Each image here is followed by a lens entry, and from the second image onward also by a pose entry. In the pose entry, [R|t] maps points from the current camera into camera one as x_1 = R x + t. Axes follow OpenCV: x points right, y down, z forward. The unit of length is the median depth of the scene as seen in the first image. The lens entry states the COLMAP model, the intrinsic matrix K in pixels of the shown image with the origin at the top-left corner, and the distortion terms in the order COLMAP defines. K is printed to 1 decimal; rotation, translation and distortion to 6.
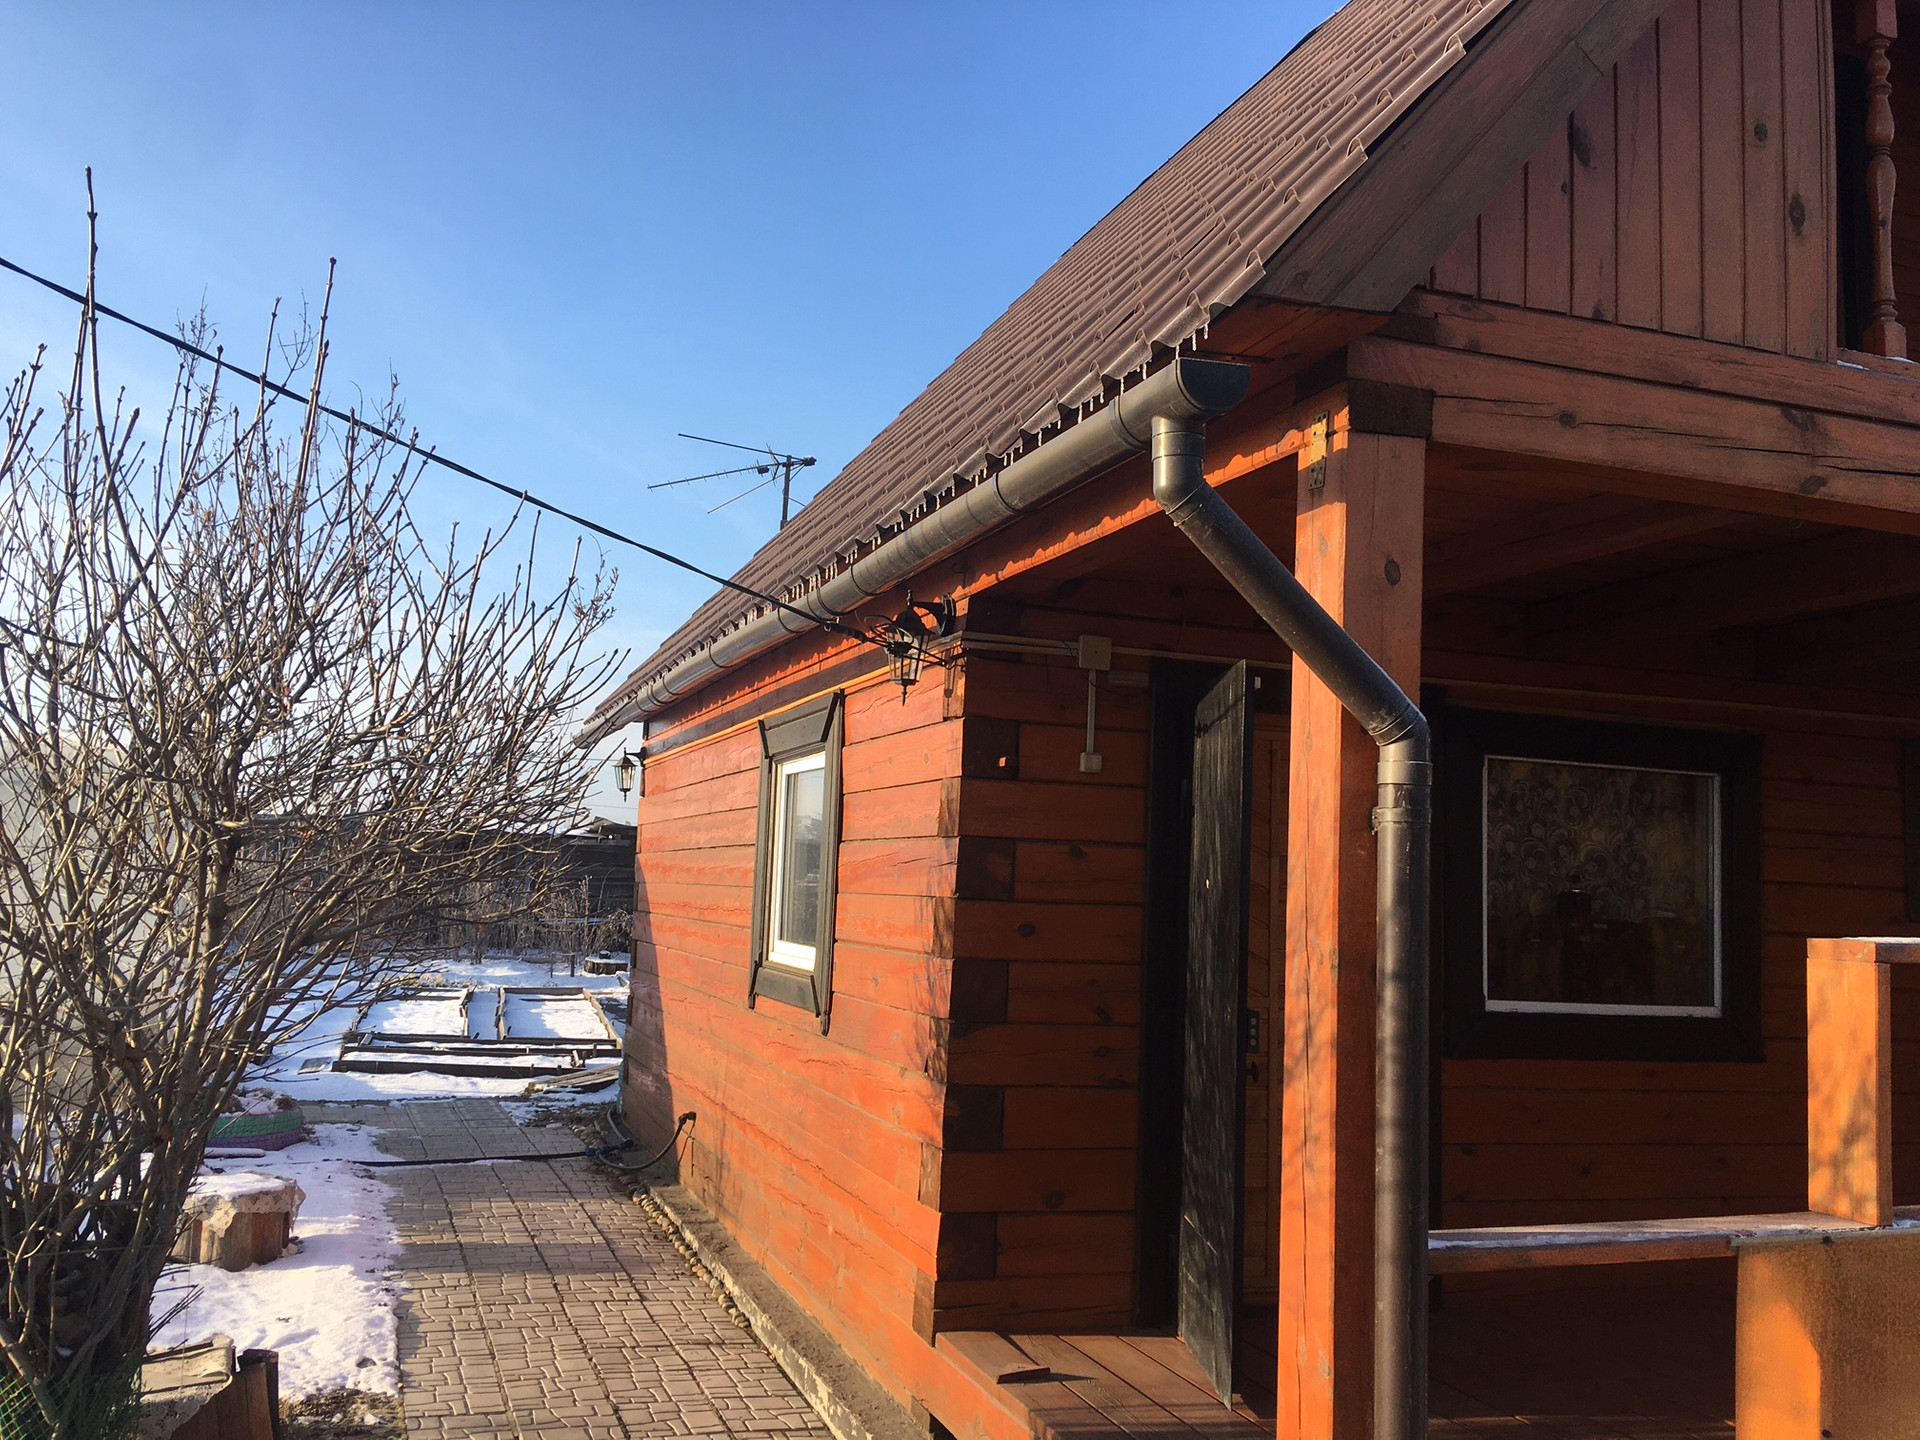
lens RADIAL K [[1622.7, 0, 941.2], [0, 1622.7, 722.9], [0, 0, 1]] dist [0.108494, -0.145384]
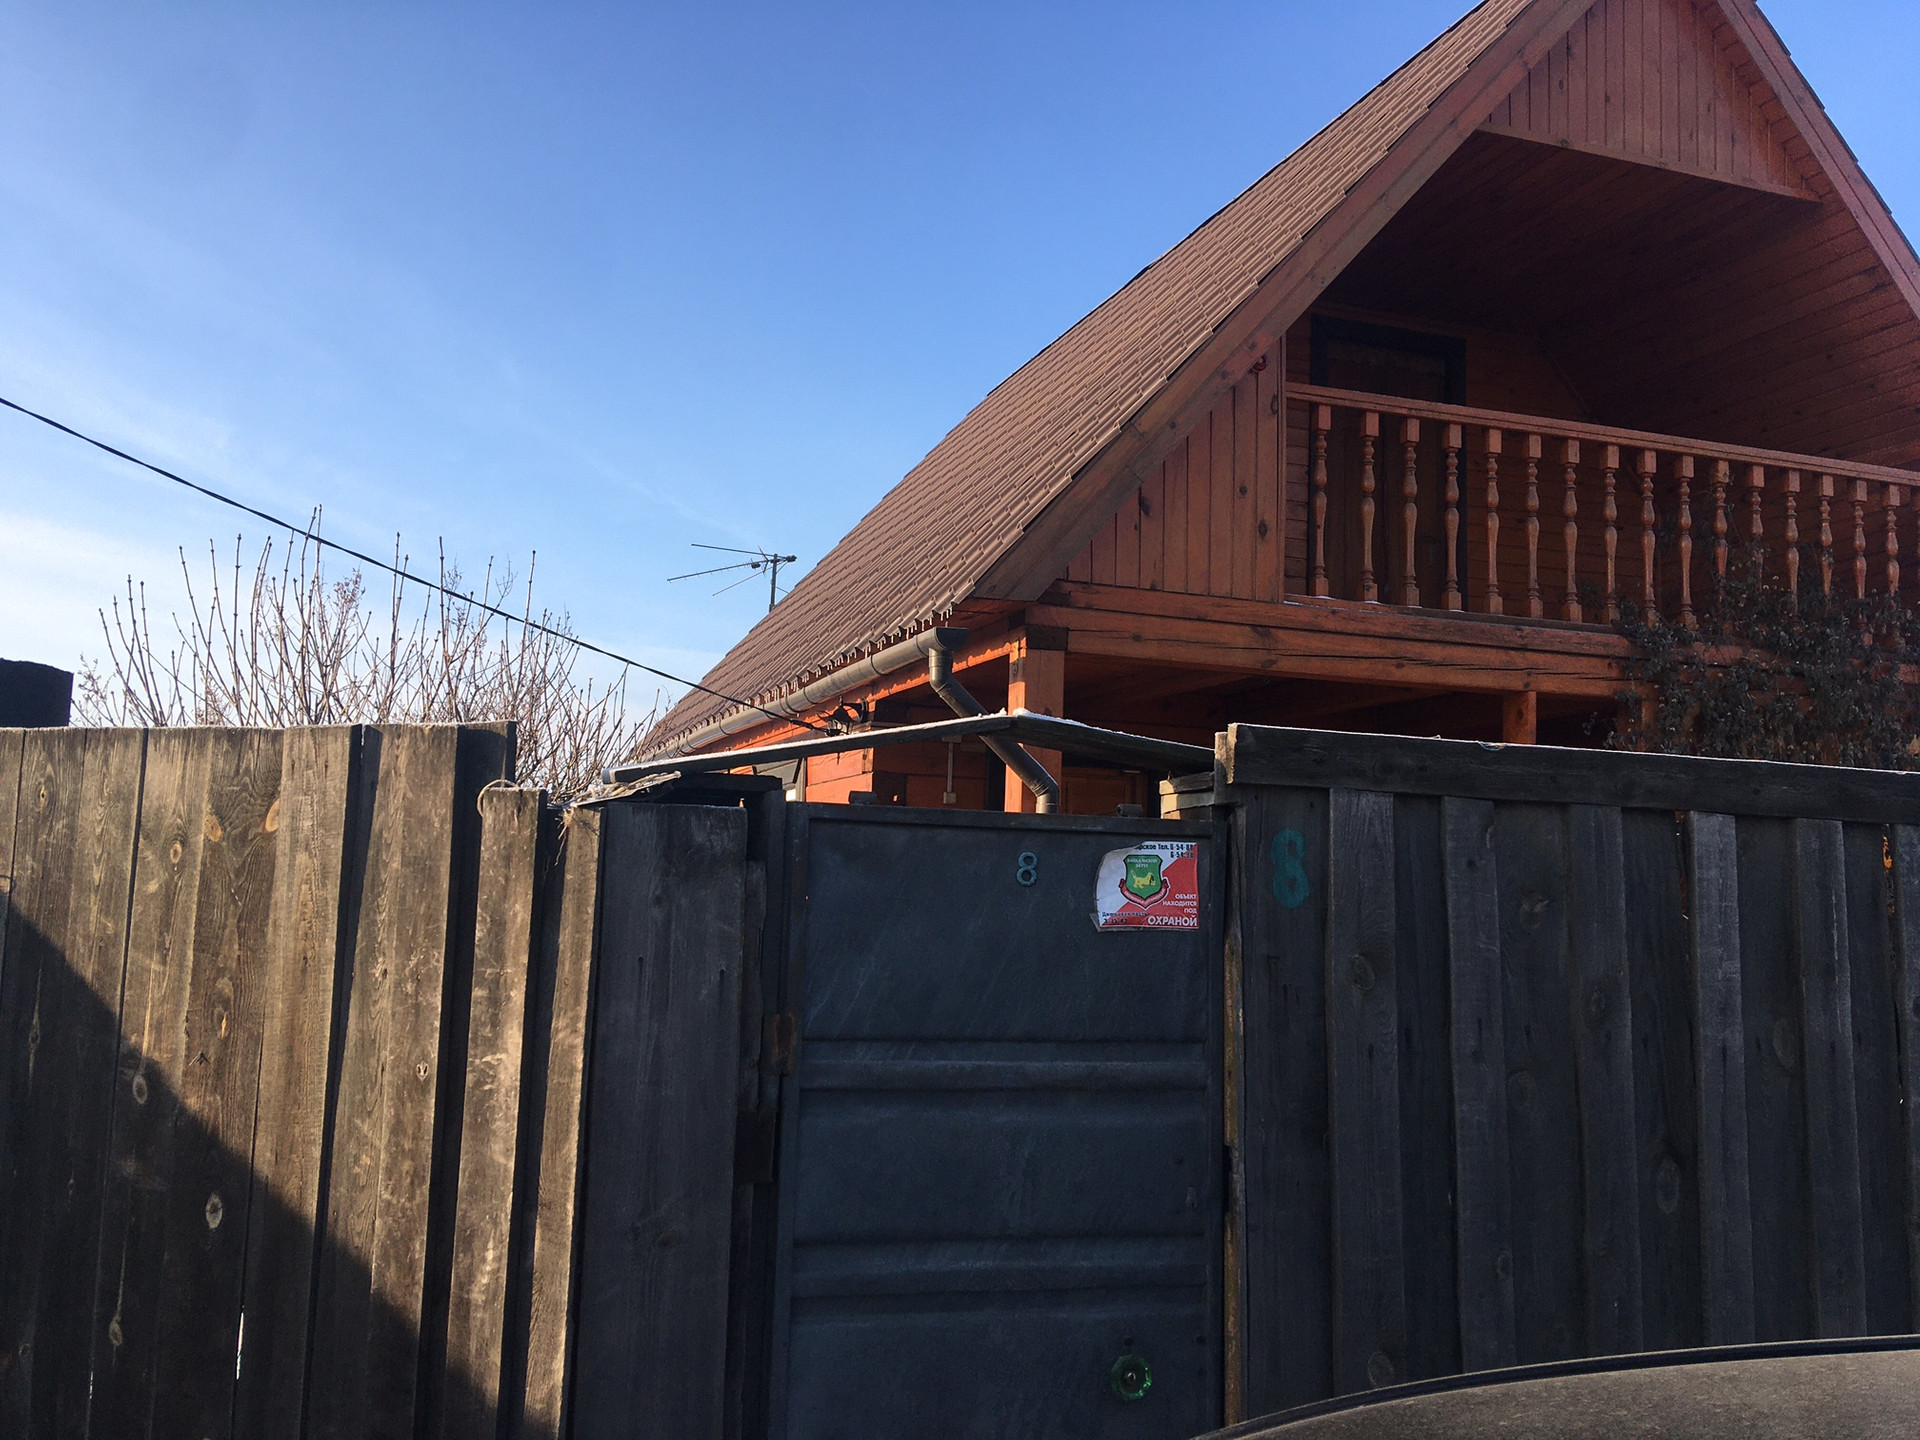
lens RADIAL K [[1622.7, 0, 966.0], [0, 1622.7, 717.6], [0, 0, 1]] dist [0.108494, -0.145384]
pose [[0.999829, -0.007071, 0.017066, 0.119904], [0.007275, 0.999902, -0.011932, -0.056895], [-0.016980, 0.012054, 0.999783, -1.011143]]
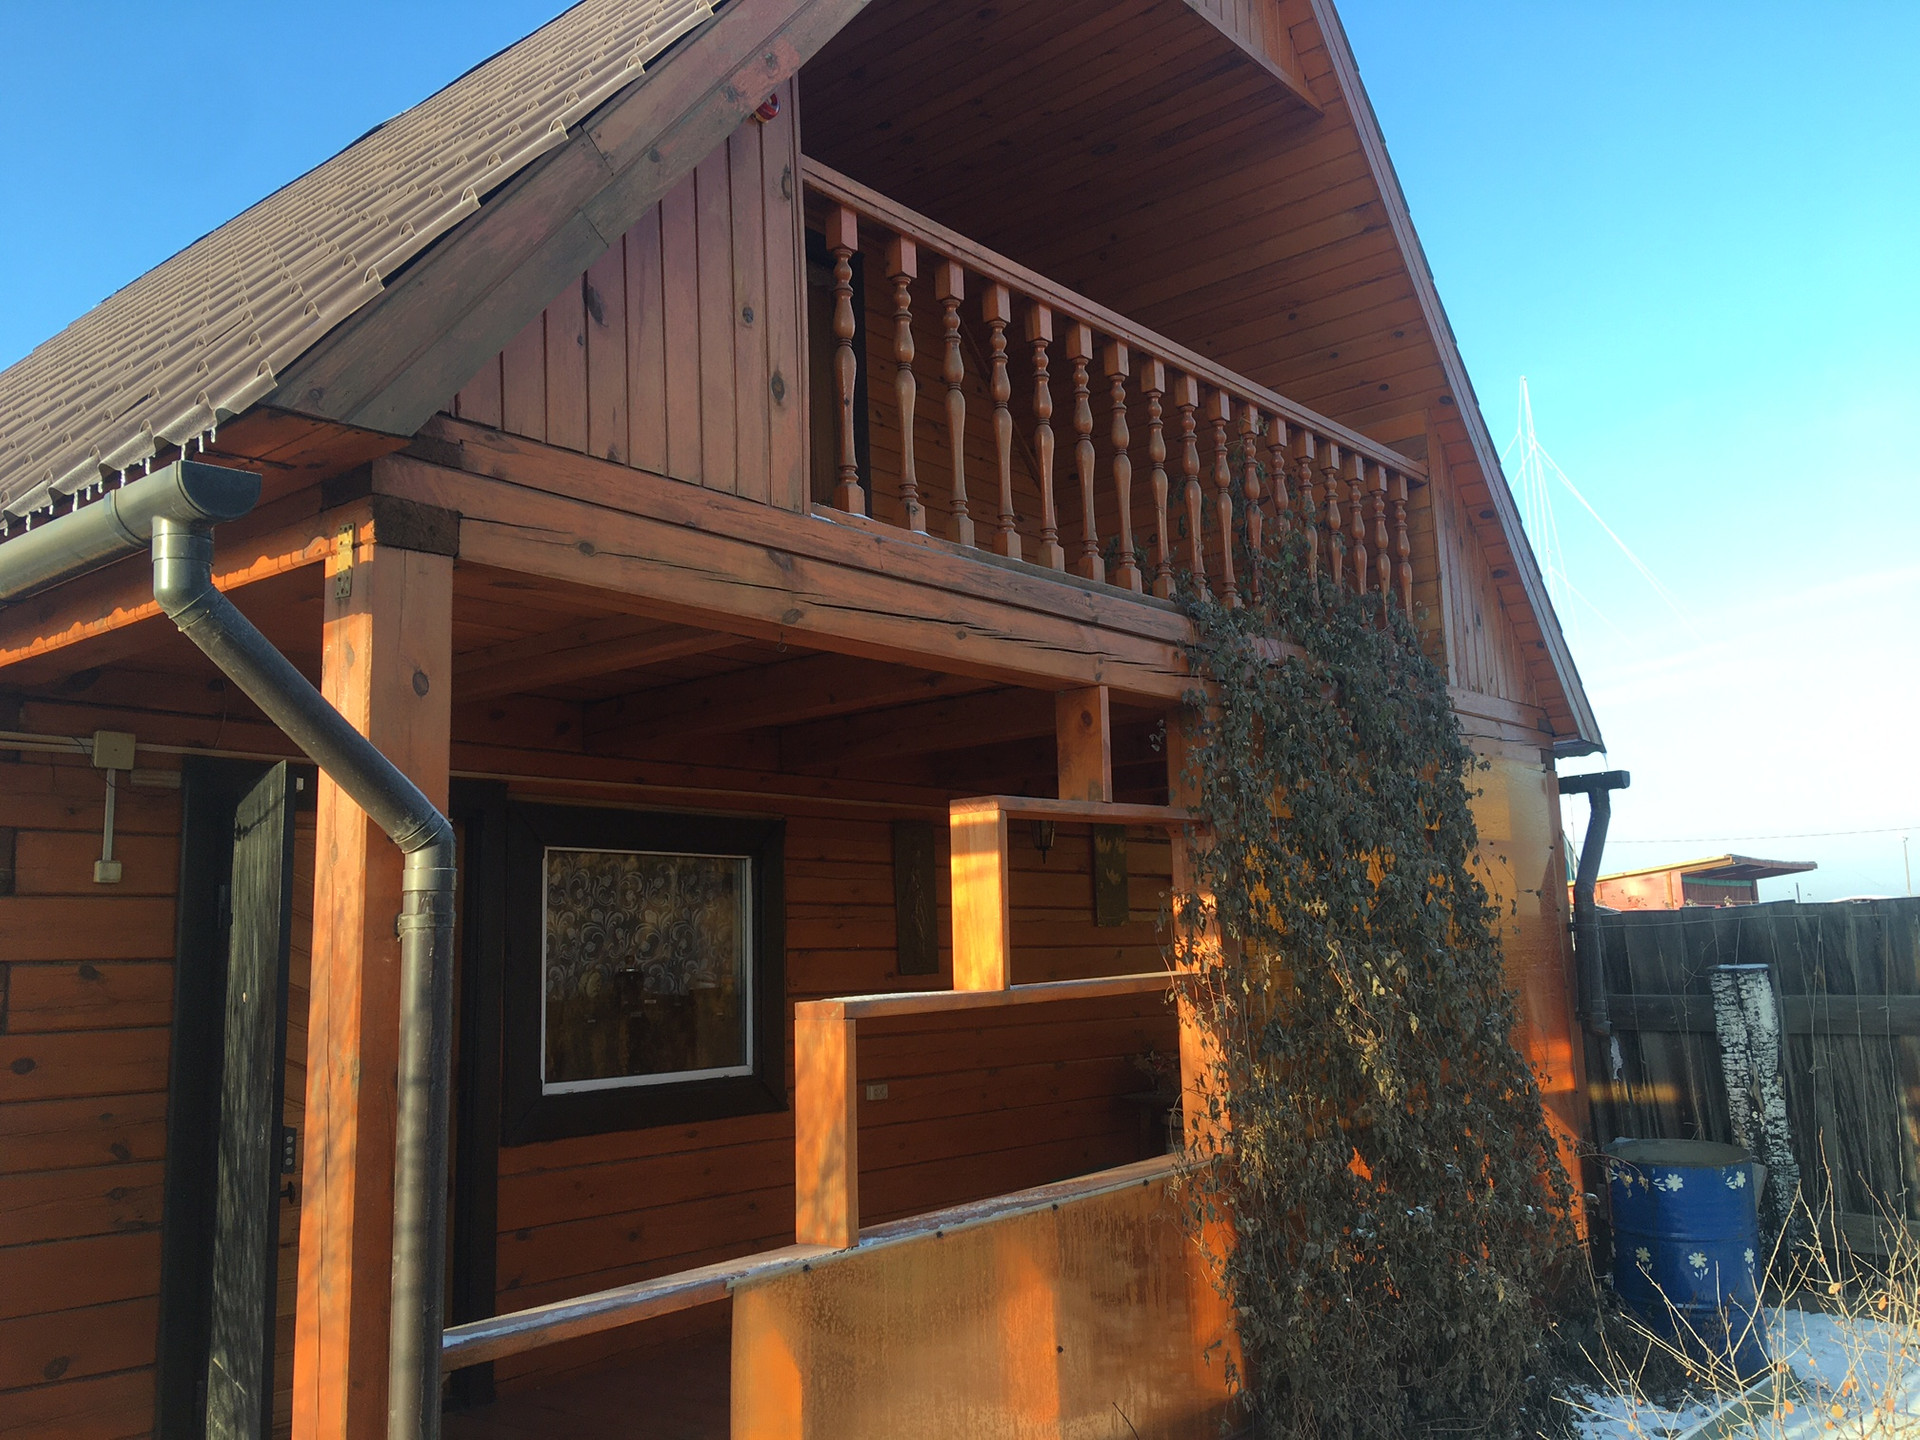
lens RADIAL K [[1622.7, 0, 969.1], [0, 1622.7, 713.0], [0, 0, 1]] dist [0.108494, -0.145384]
pose [[0.853863, 0.013205, 0.520330, 0.030748], [0.015107, 0.998628, -0.050133, -0.014943], [-0.520278, 0.050667, 0.852492, -0.054392]]
